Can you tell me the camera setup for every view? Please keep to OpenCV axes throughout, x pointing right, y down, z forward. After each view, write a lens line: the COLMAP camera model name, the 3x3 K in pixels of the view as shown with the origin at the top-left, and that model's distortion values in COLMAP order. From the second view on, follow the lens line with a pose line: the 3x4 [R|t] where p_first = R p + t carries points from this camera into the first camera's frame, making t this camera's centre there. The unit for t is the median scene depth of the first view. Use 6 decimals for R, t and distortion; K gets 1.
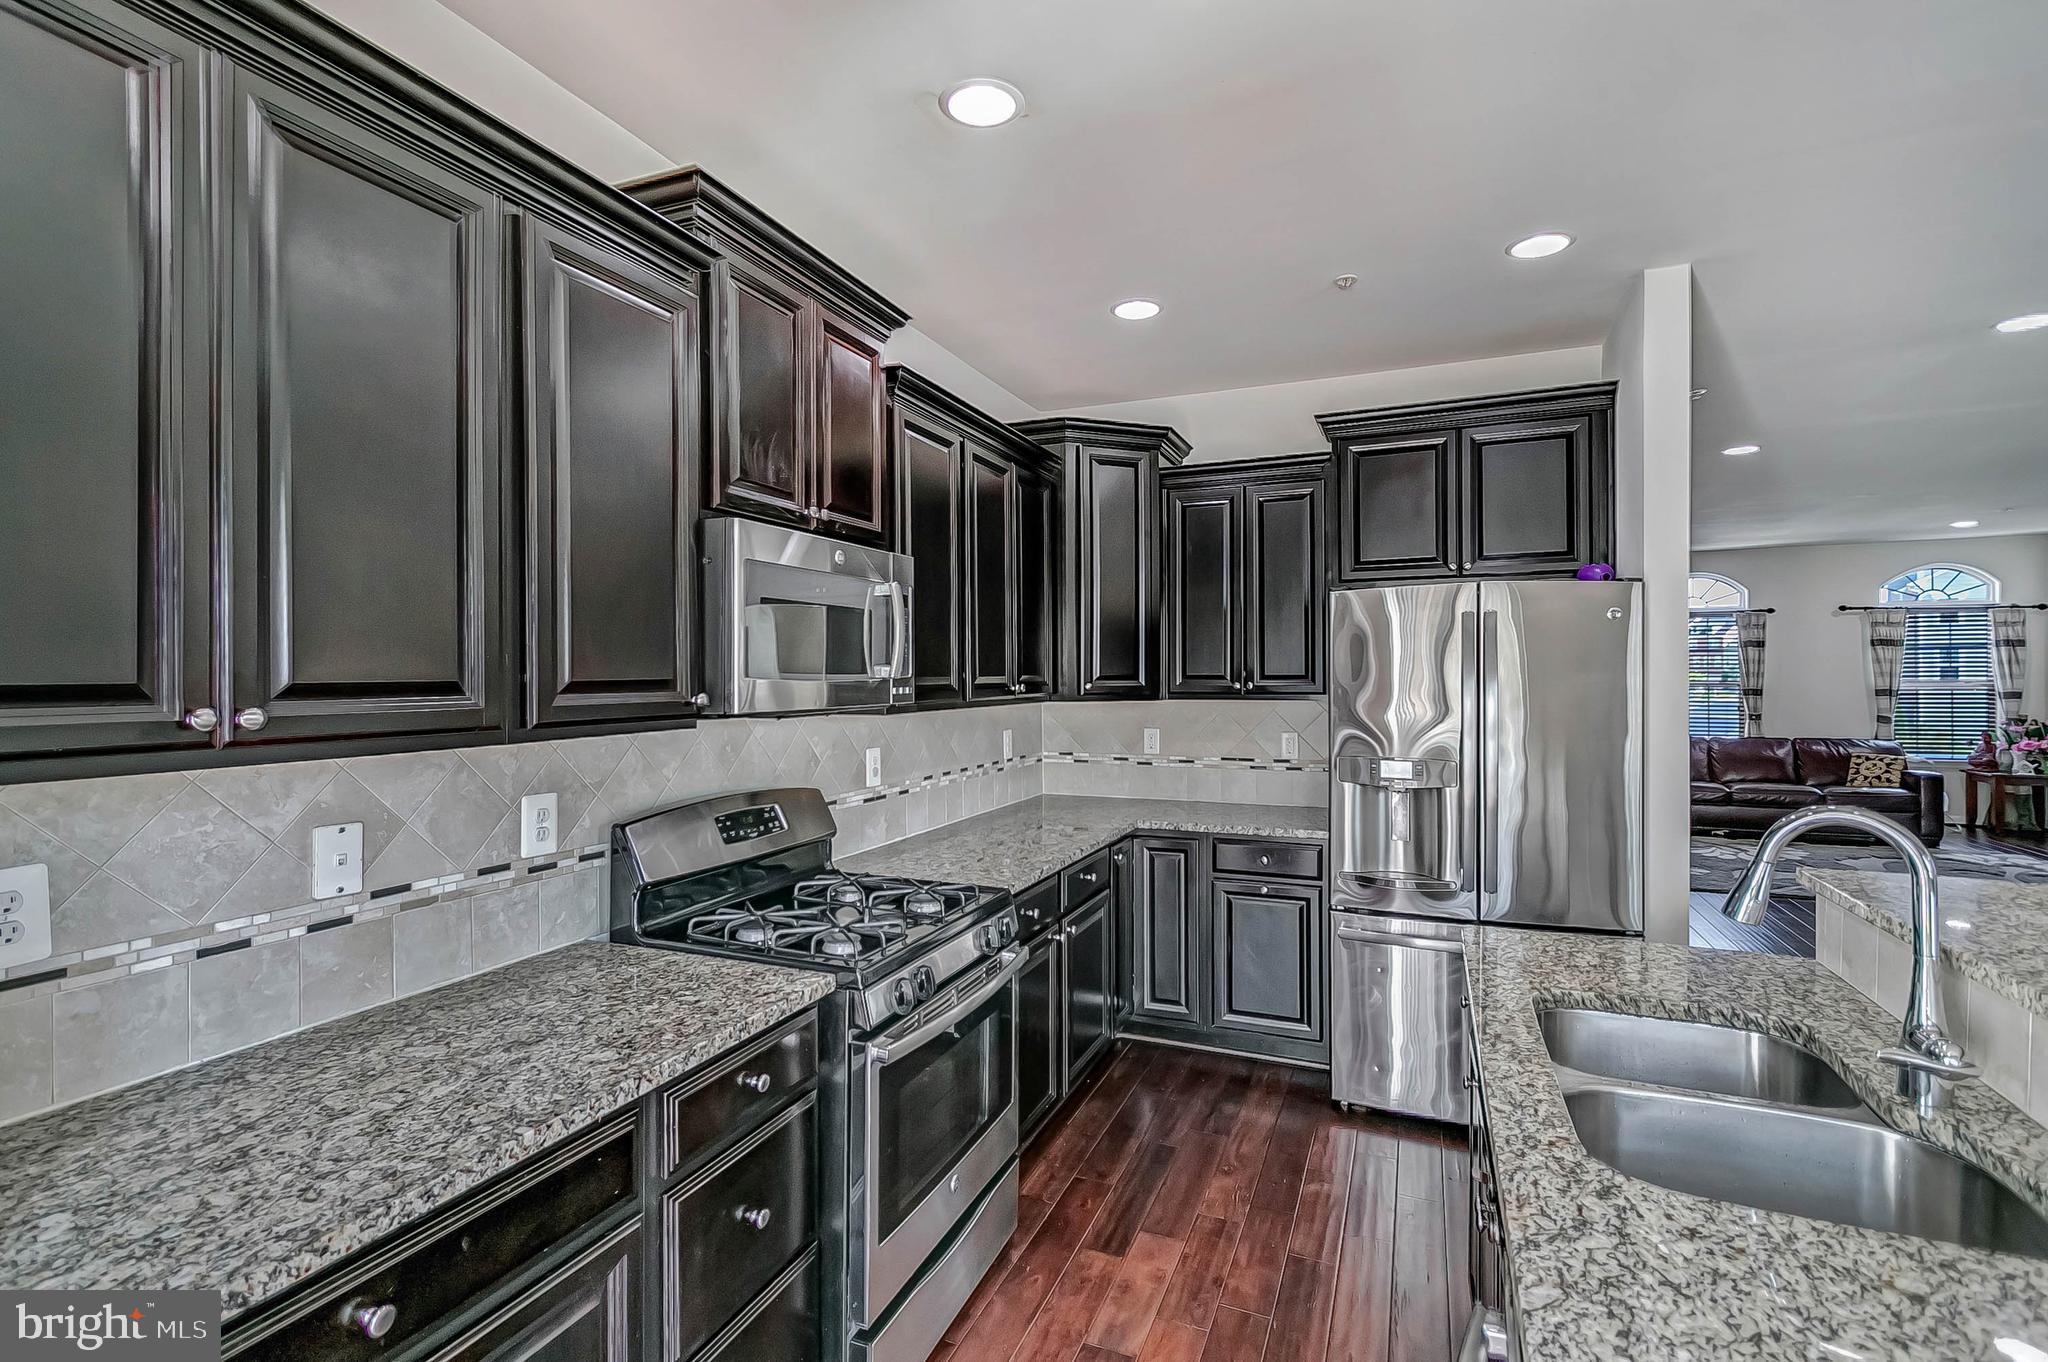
lens RADIAL K [[956.8, 0, 1019.6], [0, 956.8, 677.9], [0, 0, 1]] dist [0.002737, 0.000175]
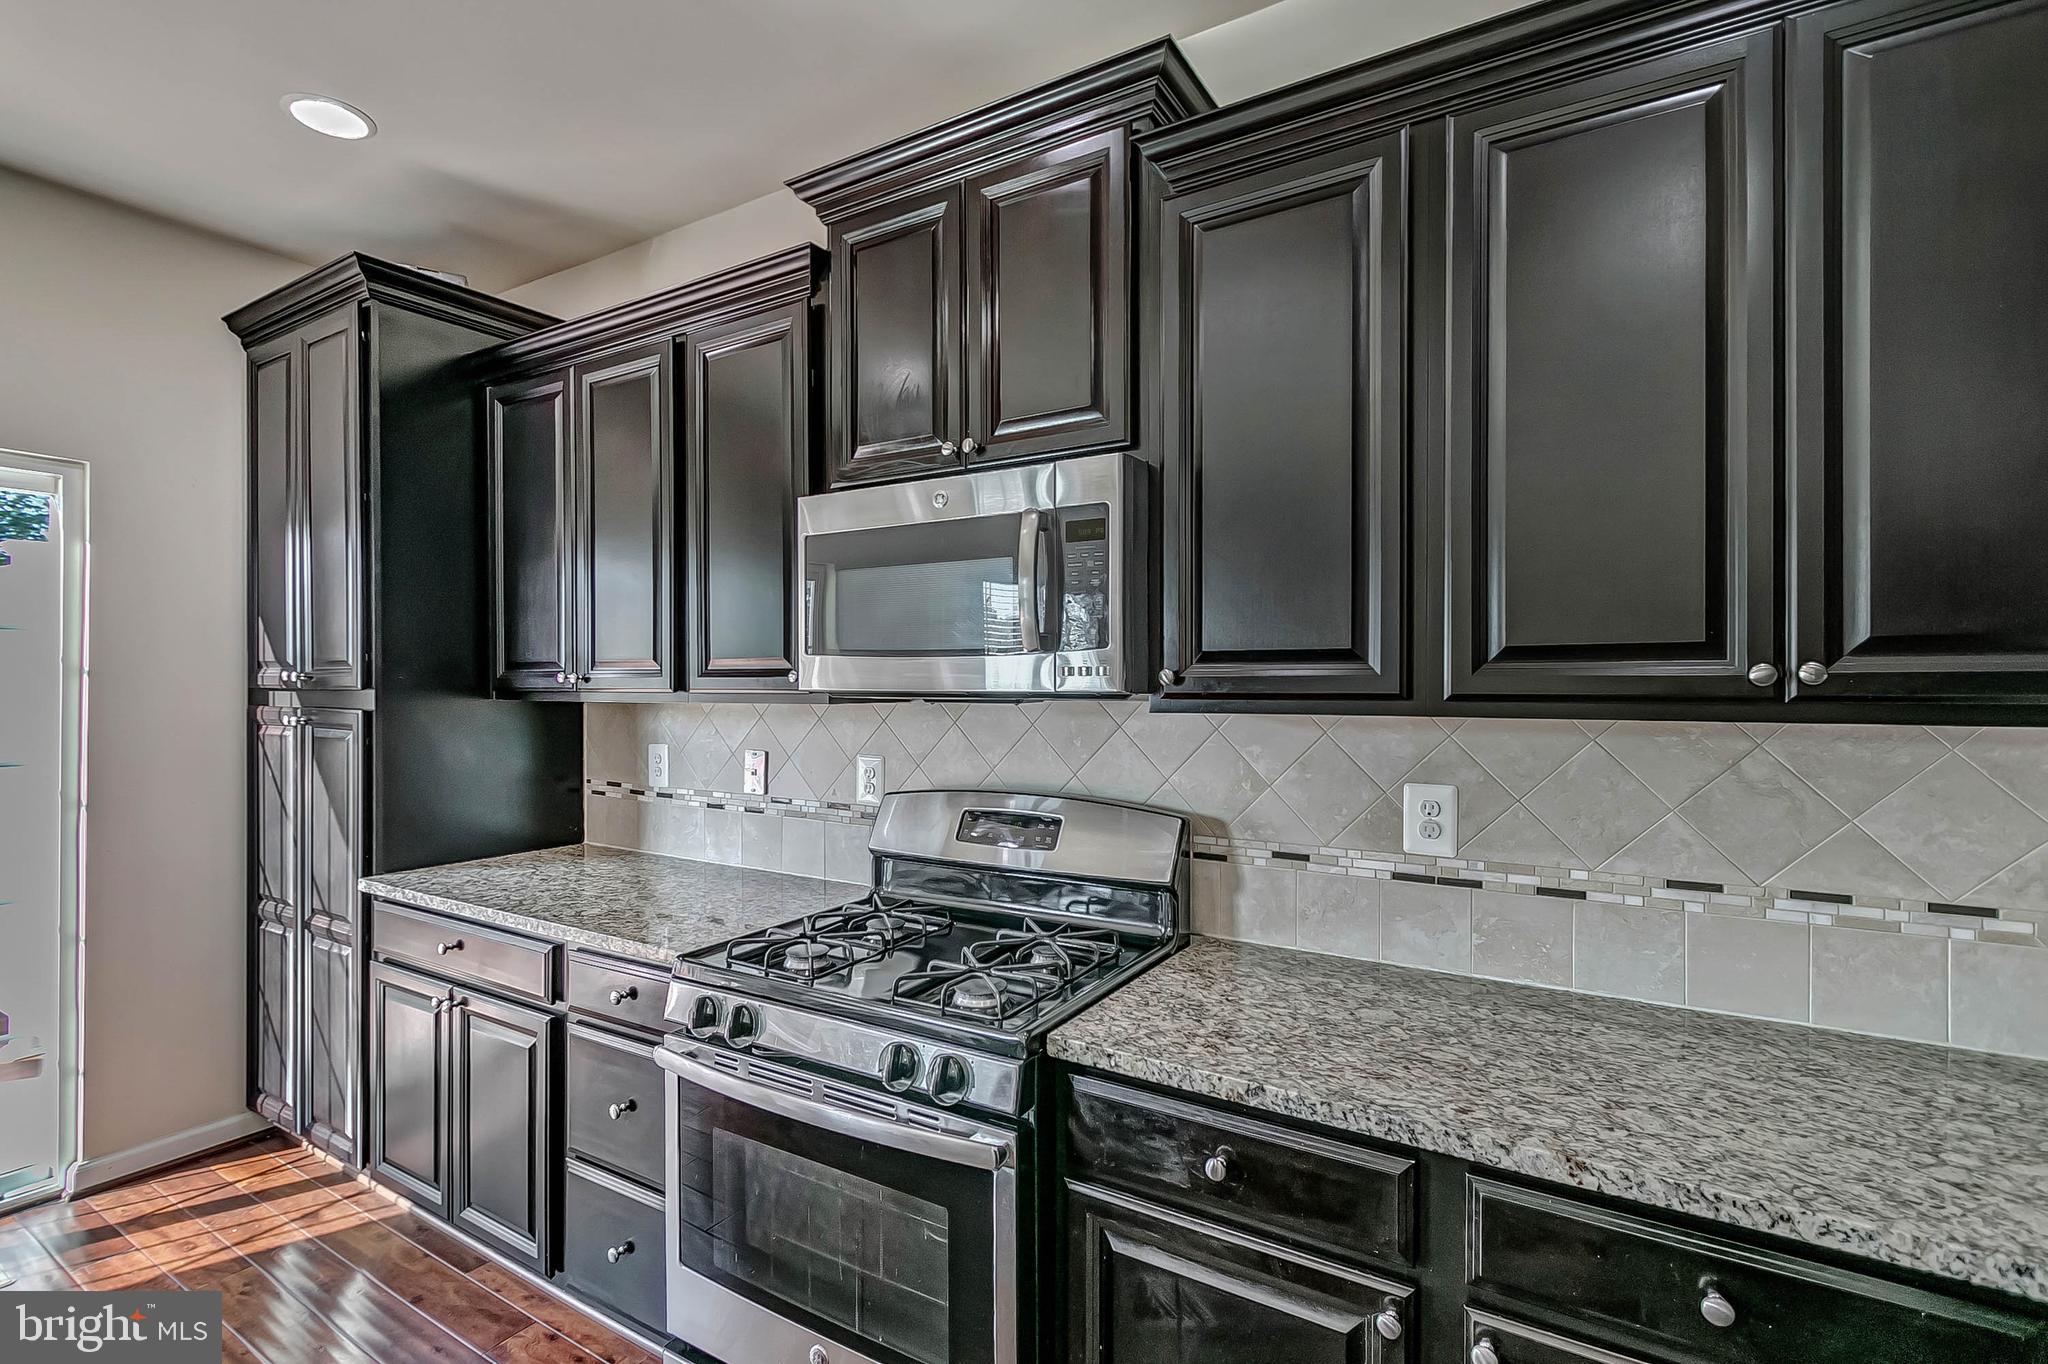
lens RADIAL K [[956.8, 0, 1019.6], [0, 956.8, 678.9], [0, 0, 1]] dist [0.002737, 0.000175]
pose [[-0.164609, -0.000067, -0.986359, 0.387455], [-0.002652, 0.999996, 0.000375, 0.013466], [0.986355, 0.002678, -0.164609, 0.802098]]
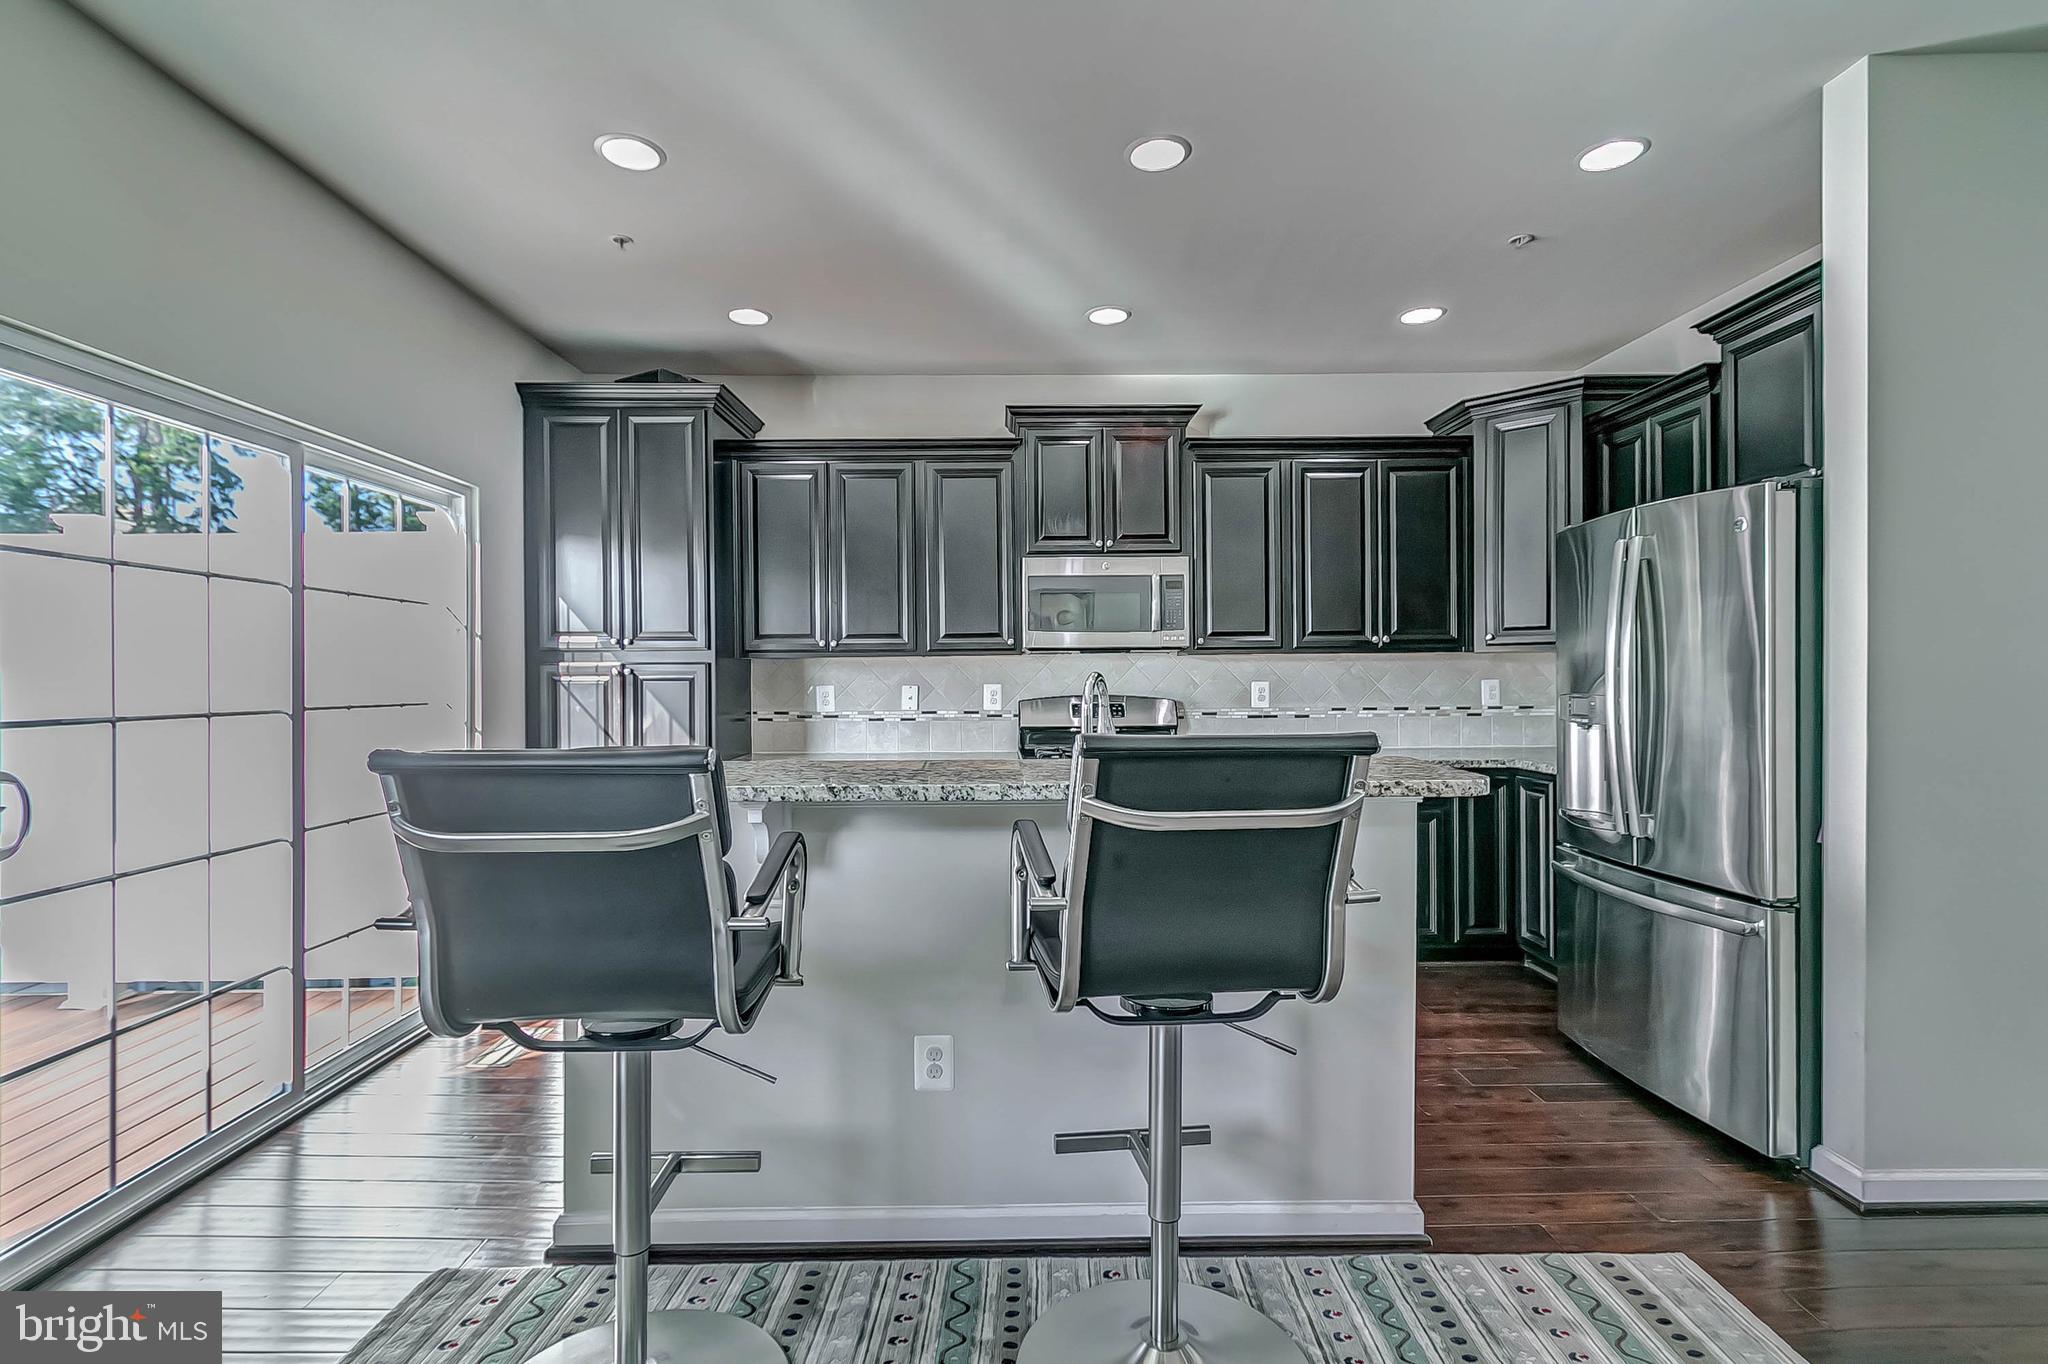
lens RADIAL K [[966.8, 0, 1014.0], [0, 966.8, 674.8], [0, 0, 1]] dist [0.003640, -0.001167]
pose [[0.396619, 0.002179, -0.917981, 0.990548], [0.004113, 0.999983, 0.004151, 0.051136], [0.917974, -0.005422, 0.396604, 0.057266]]
